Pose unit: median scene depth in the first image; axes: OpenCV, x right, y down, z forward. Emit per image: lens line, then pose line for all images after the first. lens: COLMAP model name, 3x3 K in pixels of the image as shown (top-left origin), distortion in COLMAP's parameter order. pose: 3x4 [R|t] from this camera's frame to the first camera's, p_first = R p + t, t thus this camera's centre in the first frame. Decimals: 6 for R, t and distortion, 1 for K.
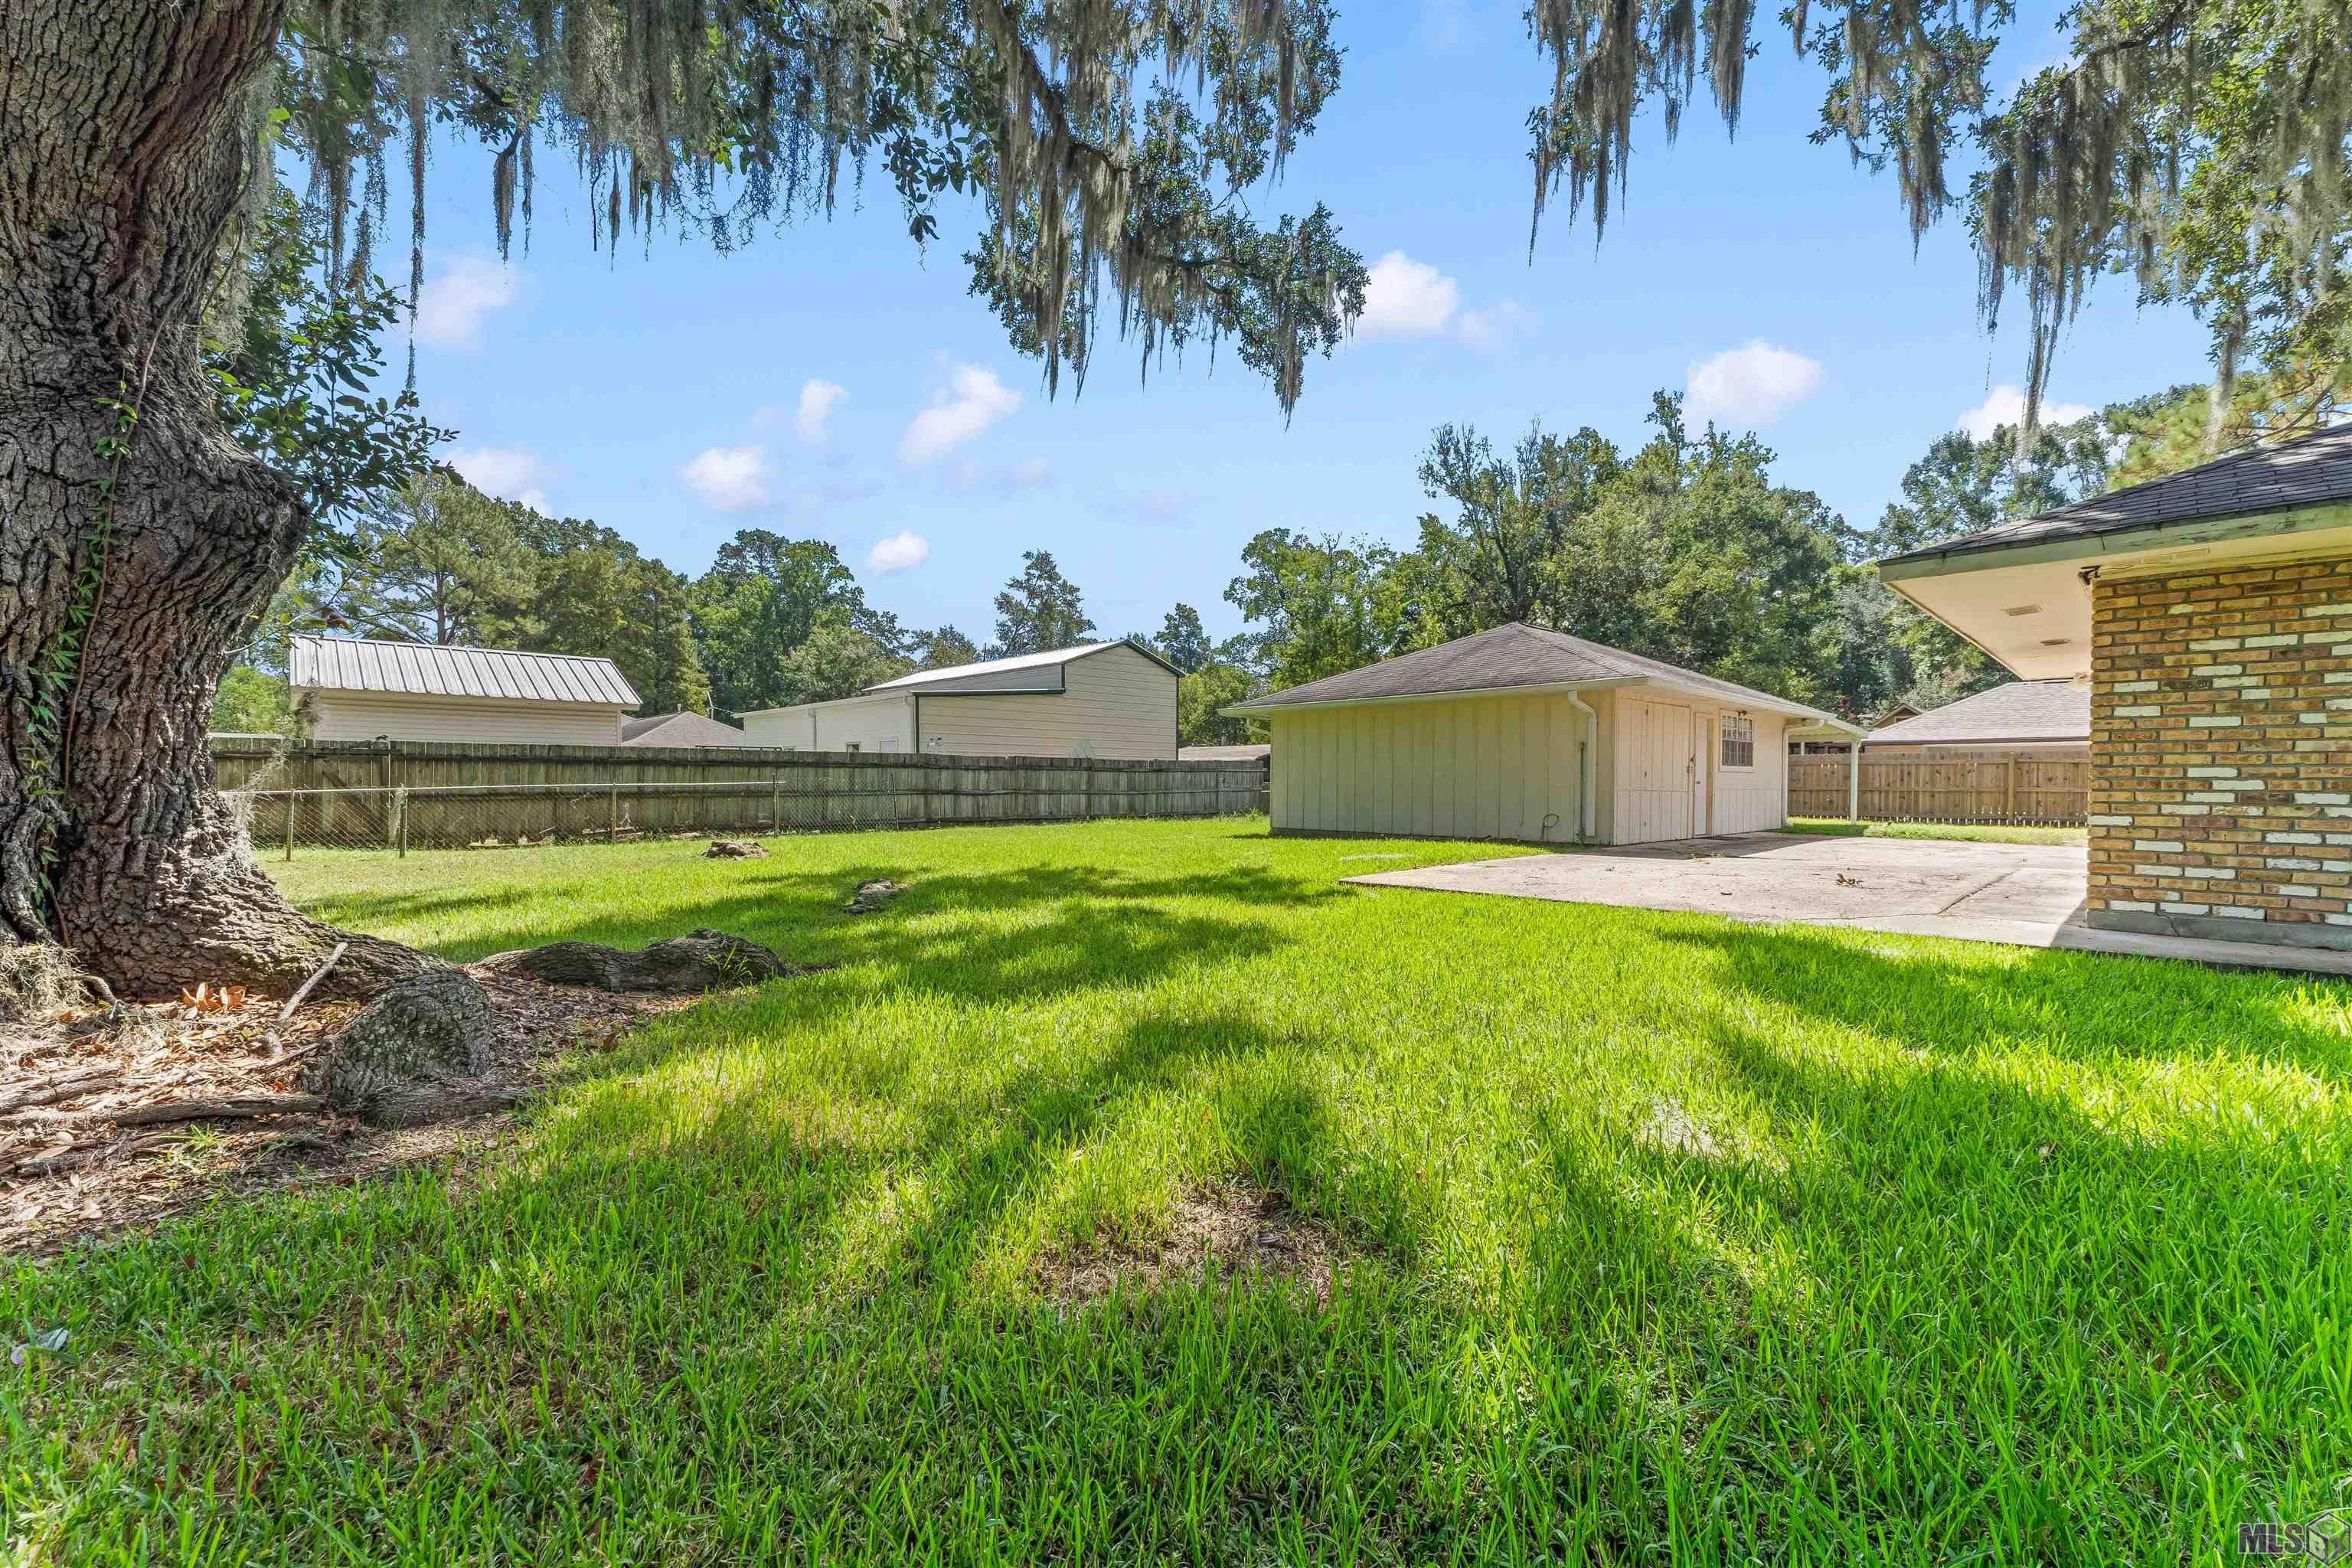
lens RADIAL K [[961.6, 0, 1184.2], [0, 961.6, 786.6], [0, 0, 1]] dist [-0.001942, -0.000541]
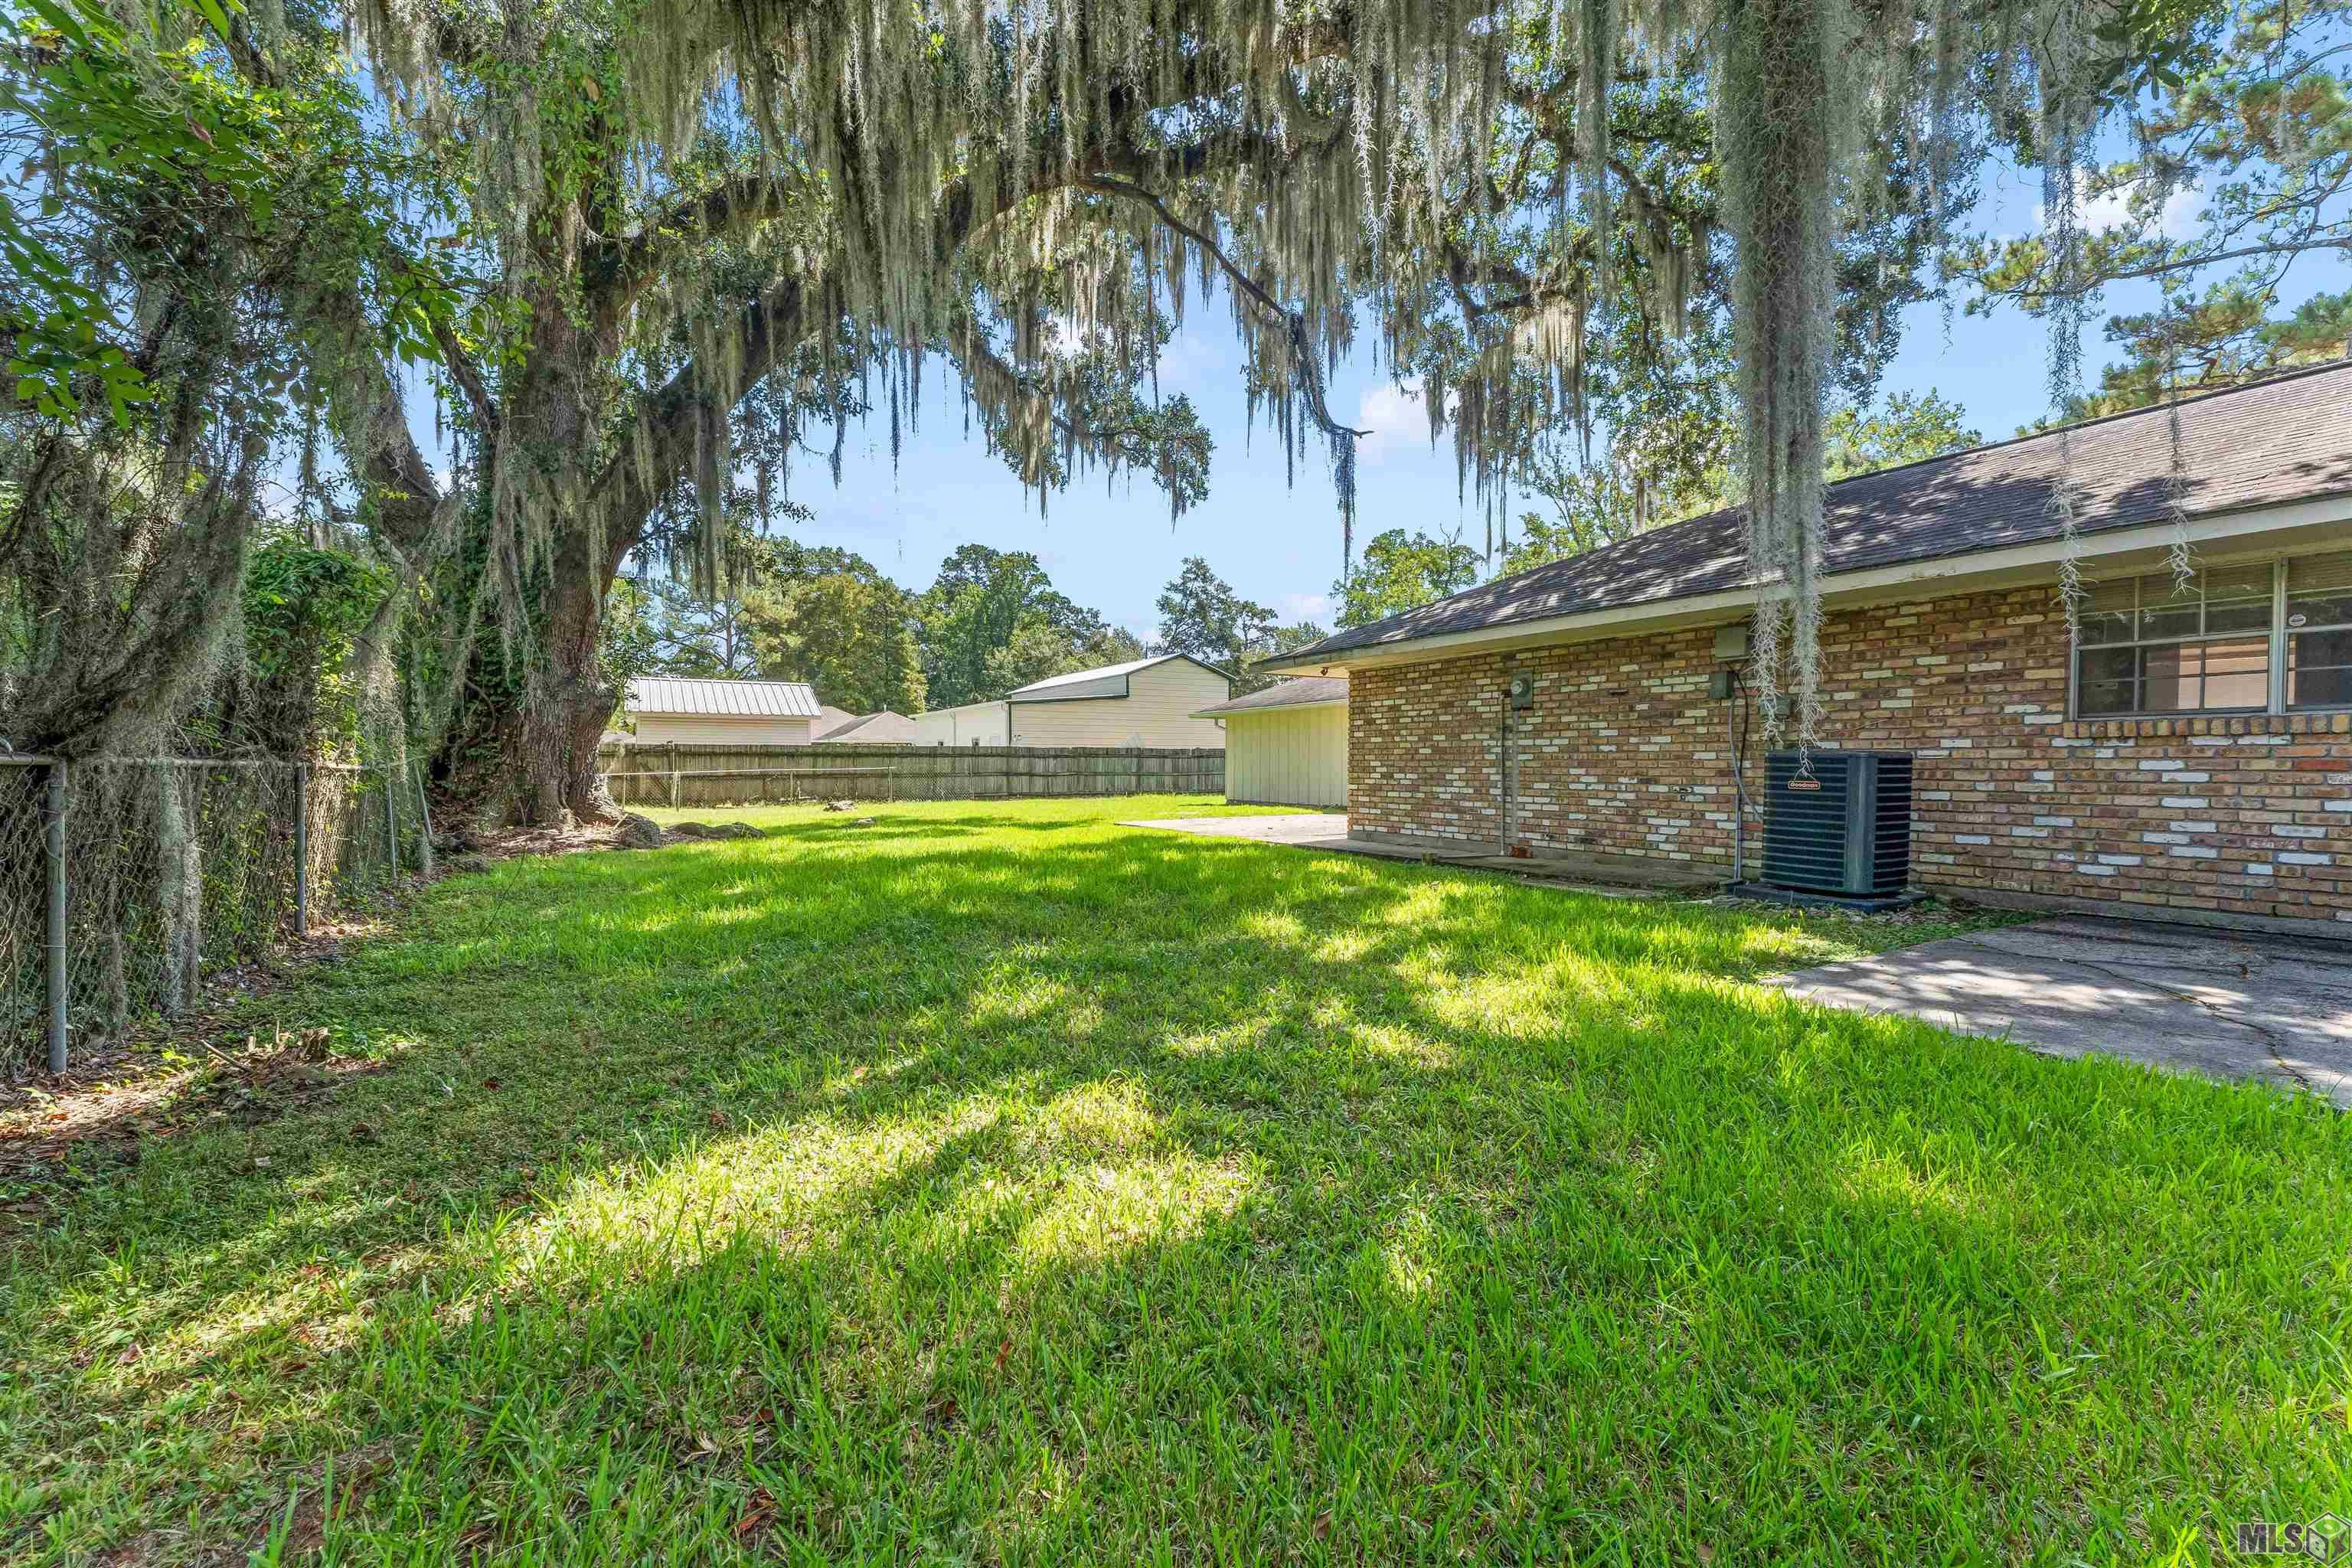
lens RADIAL K [[961.6, 0, 1173.5], [0, 961.6, 776.6], [0, 0, 1]] dist [-0.001942, -0.000541]
pose [[0.972099, -0.001095, -0.234570, 0.125728], [0.003199, 0.999958, 0.008590, -0.000647], [0.234551, -0.009101, 0.972061, -0.130061]]
